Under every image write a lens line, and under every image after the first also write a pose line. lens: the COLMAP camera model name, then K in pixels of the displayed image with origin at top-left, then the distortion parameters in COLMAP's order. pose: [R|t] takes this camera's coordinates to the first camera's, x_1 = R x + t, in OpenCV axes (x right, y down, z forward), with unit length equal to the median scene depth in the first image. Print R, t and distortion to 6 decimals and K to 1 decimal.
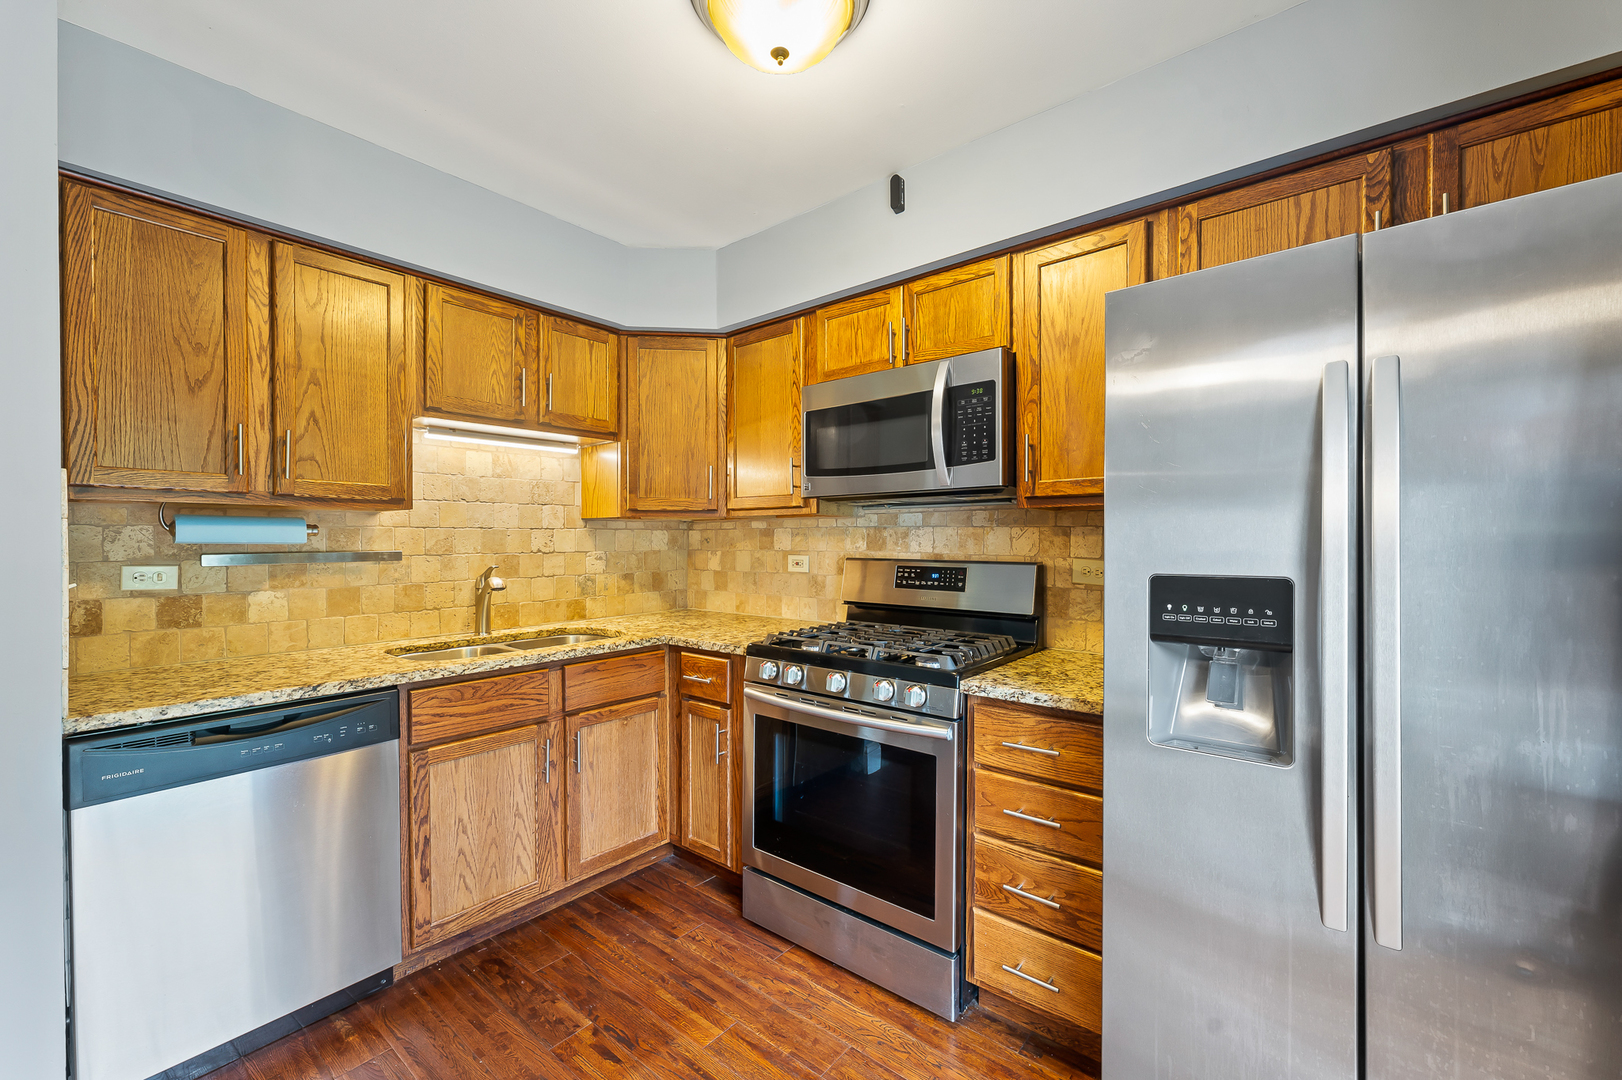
lens RADIAL K [[660.2, 0, 811.0], [0, 660.2, 540.0], [0, 0, 1]] dist [0.000778, 0.000251]
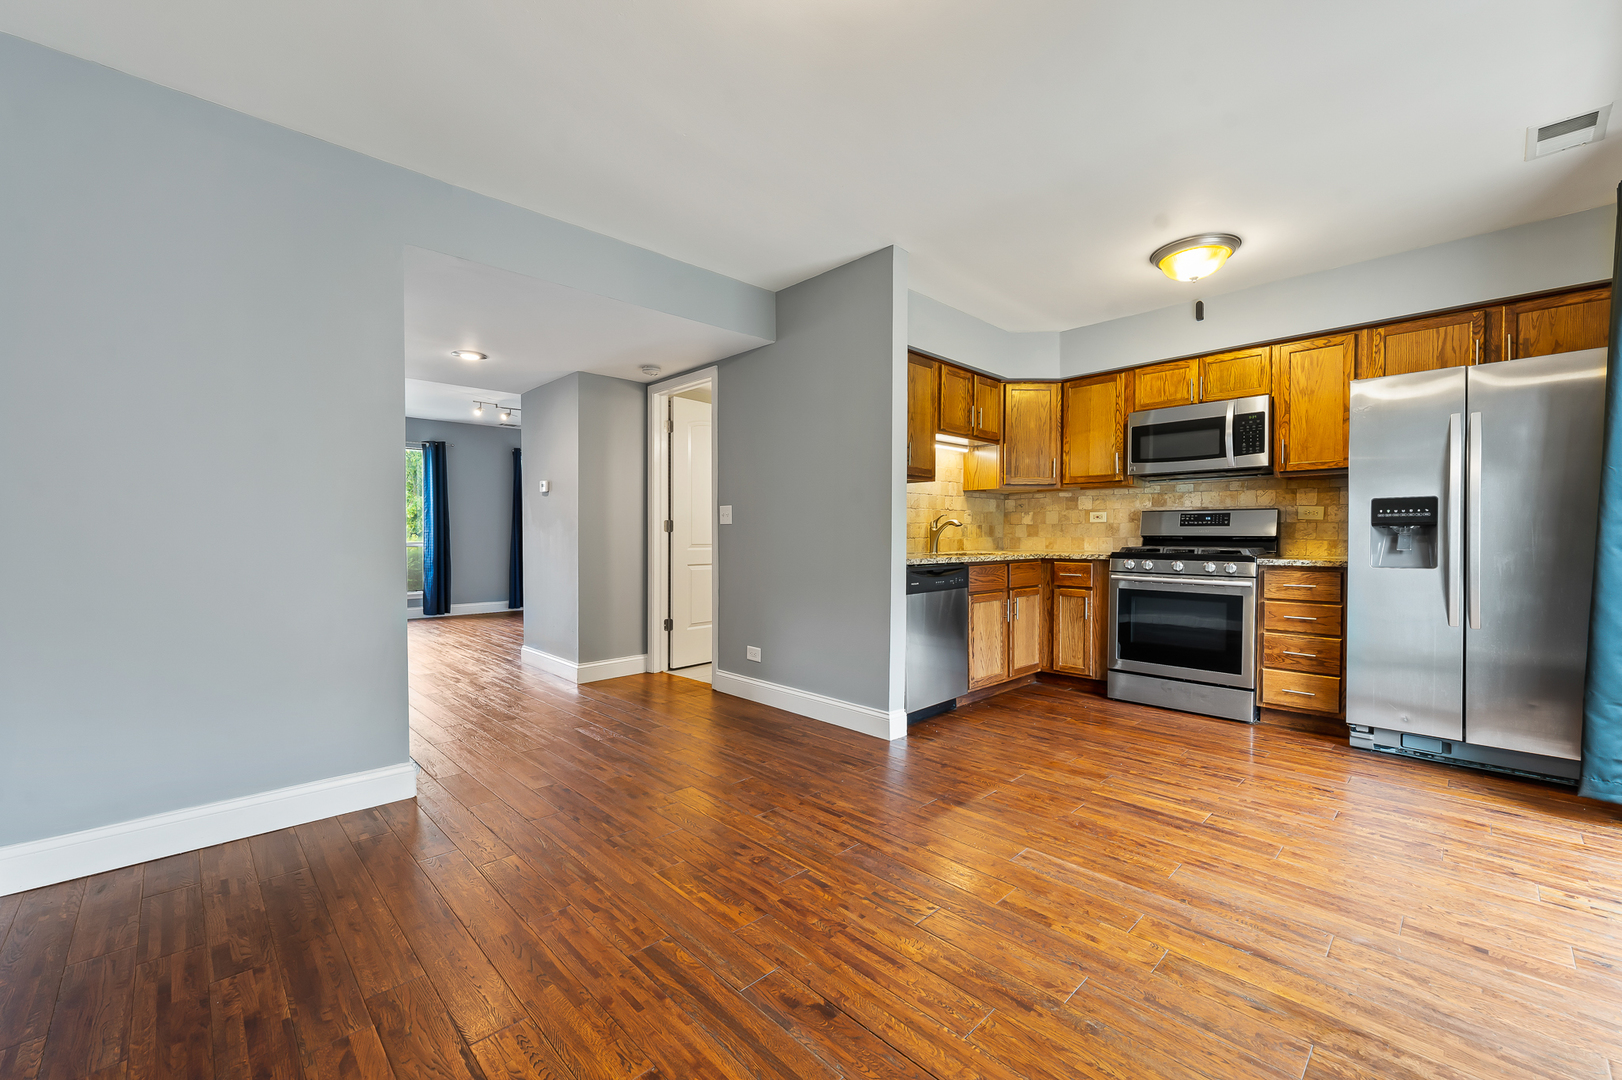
lens RADIAL K [[656.1, 0, 809.7], [0, 656.1, 541.0], [0, 0, 1]] dist [0.000138, 0.000298]
pose [[0.994239, 0.002605, -0.107158, -0.841442], [-0.001818, 0.999971, 0.007447, 0.127196], [0.107175, -0.007209, 0.994214, -1.064811]]
